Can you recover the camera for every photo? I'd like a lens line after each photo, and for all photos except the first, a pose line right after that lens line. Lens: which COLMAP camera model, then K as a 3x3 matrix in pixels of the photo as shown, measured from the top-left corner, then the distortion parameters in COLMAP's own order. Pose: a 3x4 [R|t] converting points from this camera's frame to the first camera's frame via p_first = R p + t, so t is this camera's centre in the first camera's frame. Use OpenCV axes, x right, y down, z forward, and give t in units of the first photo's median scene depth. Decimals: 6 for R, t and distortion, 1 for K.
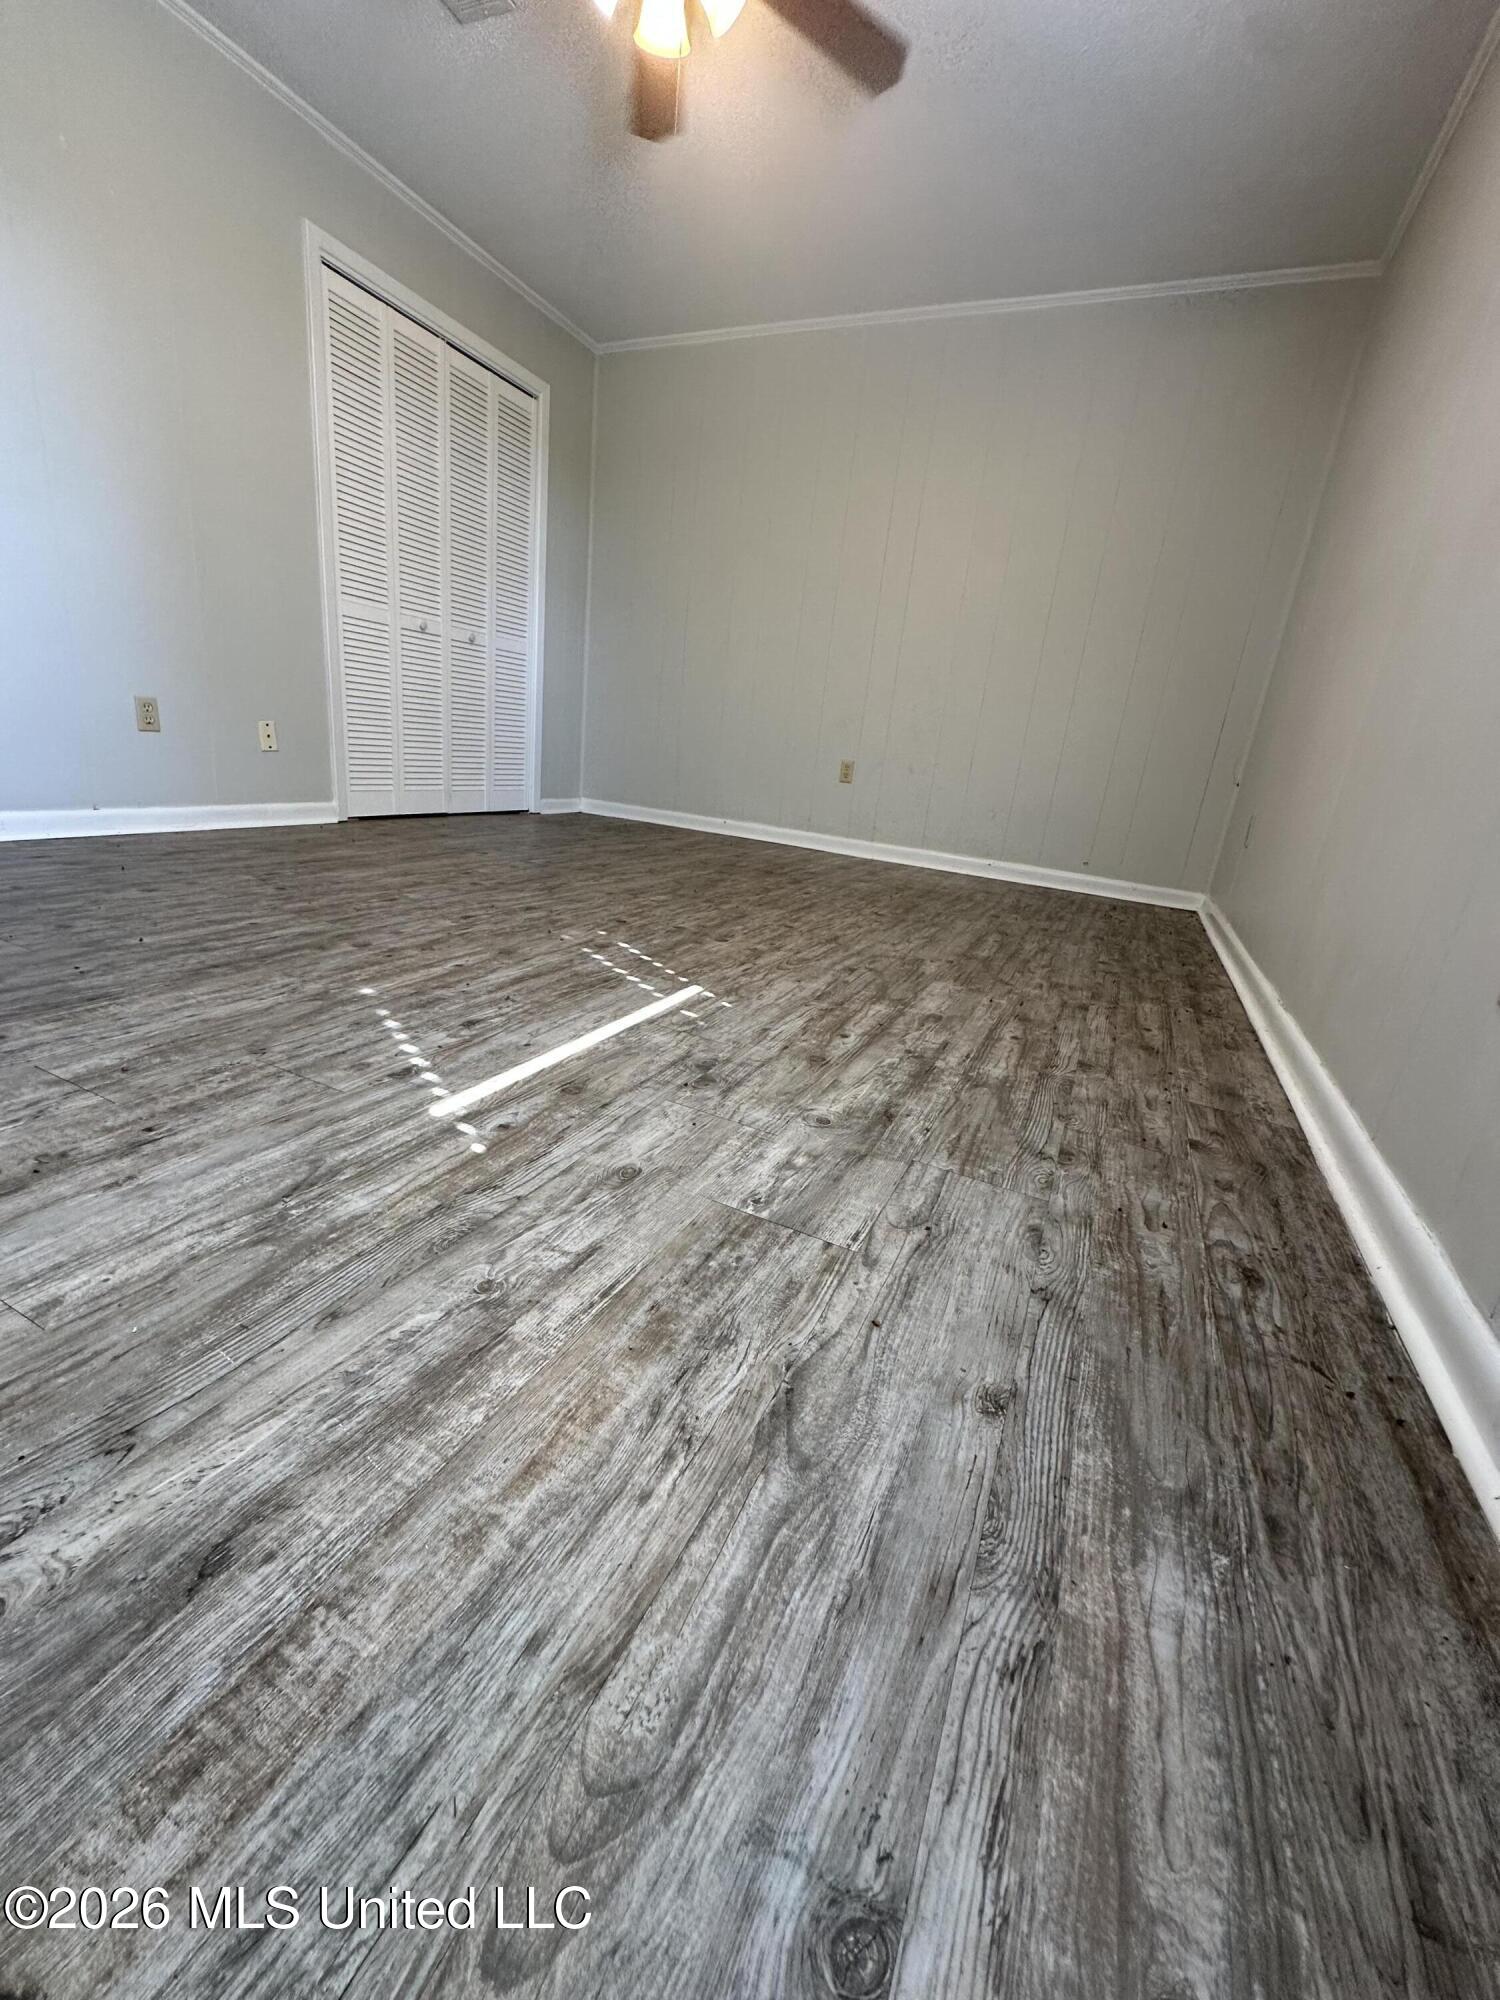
lens RADIAL K [[806.2, 0, 743.4], [0, 806.2, 1002.5], [0, 0, 1]] dist [-0.003844, 0.001299]
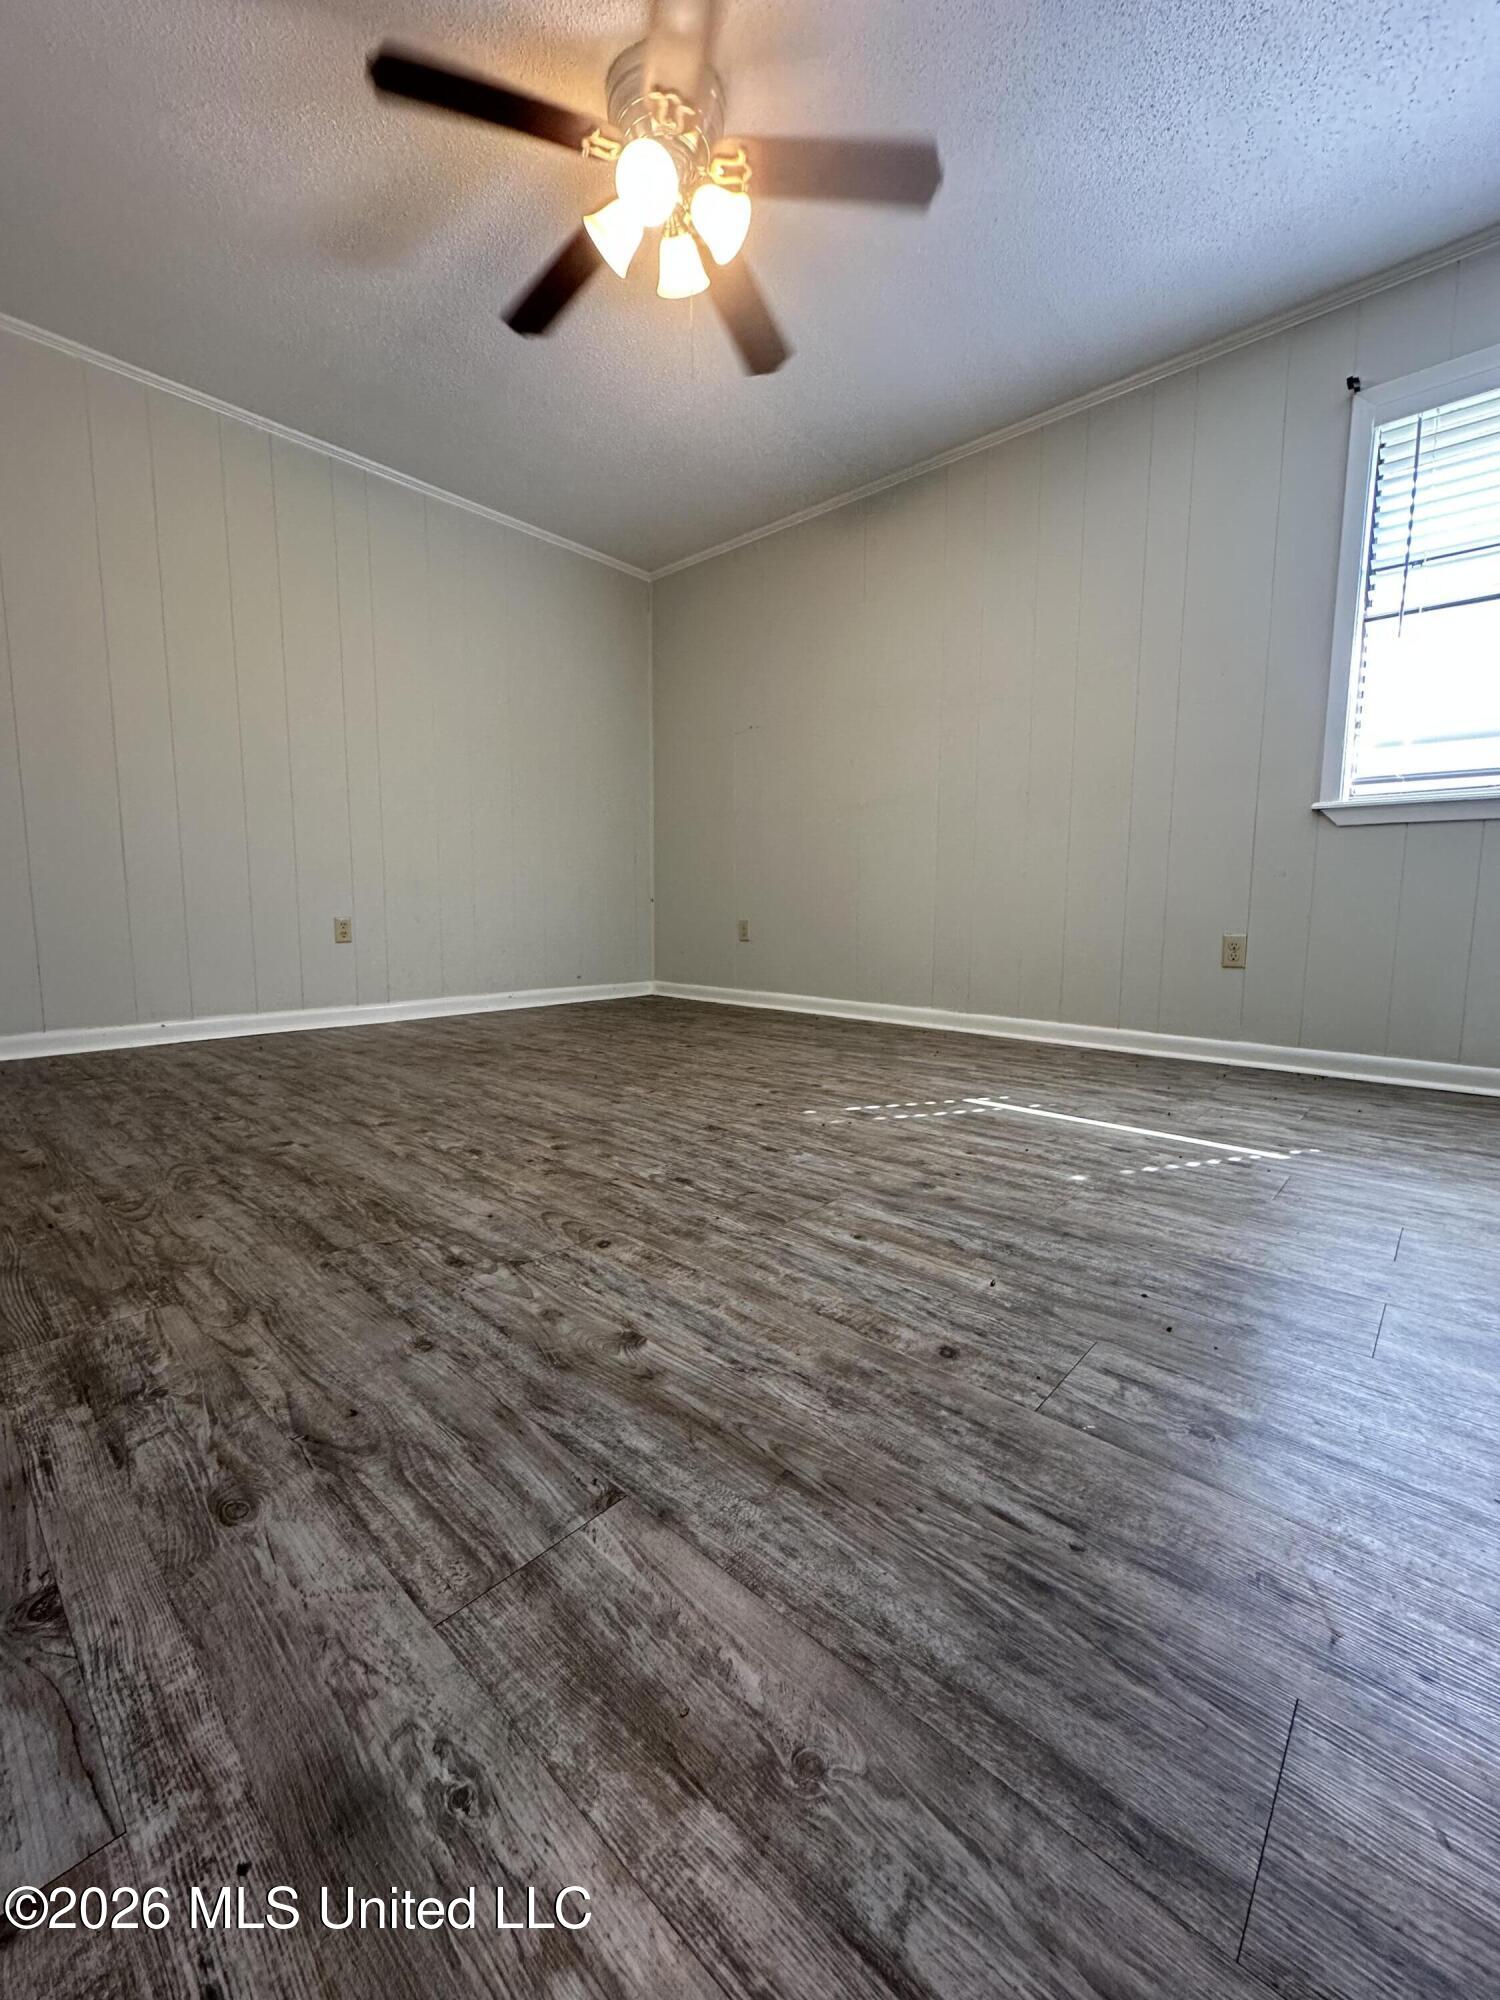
lens RADIAL K [[806.2, 0, 744.4], [0, 806.2, 1000.5], [0, 0, 1]] dist [-0.003844, 0.001299]
pose [[0.286135, -0.212996, 0.934216, -1.403371], [0.318859, 0.940580, 0.116786, -0.457455], [-0.903579, 0.264466, 0.337049, 0.886817]]
